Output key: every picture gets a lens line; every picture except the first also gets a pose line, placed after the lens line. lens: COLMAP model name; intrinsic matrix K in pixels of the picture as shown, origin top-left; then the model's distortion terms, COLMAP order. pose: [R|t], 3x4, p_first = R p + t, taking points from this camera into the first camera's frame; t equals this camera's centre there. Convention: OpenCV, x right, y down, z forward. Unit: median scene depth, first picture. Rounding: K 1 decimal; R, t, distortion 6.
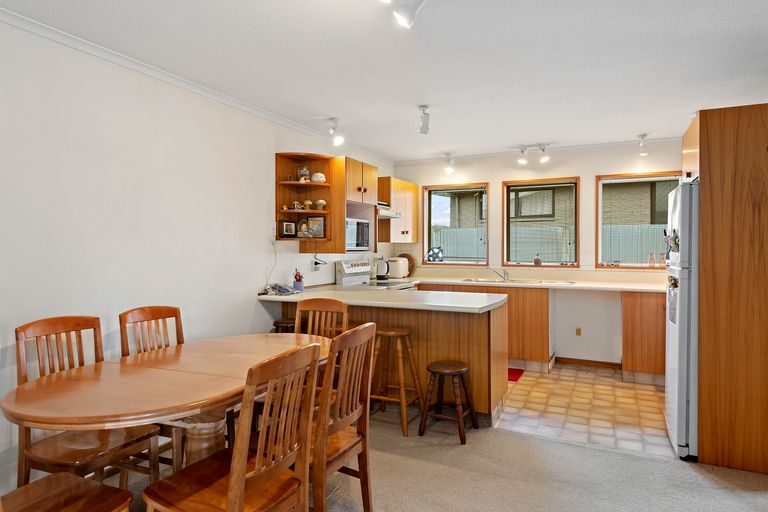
lens RADIAL K [[467.0, 0, 381.2], [0, 467.0, 255.1], [0, 0, 1]] dist [-0.007047, -0.004038]
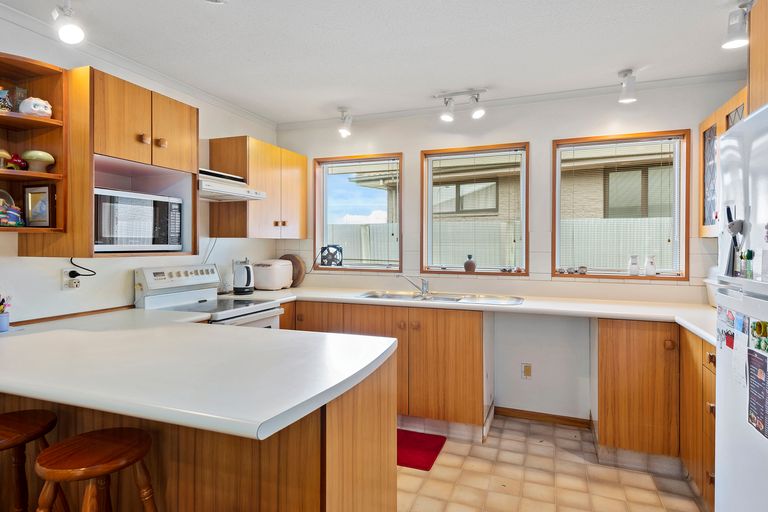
lens RADIAL K [[441.3, 0, 385.3], [0, 441.3, 251.5], [0, 0, 1]] dist [0.004199, 0.001623]
pose [[0.995109, 0.000918, 0.098782, 0.161151], [-0.000802, 0.999999, -0.001217, -0.008032], [-0.098783, 0.001132, 0.995108, 0.399765]]
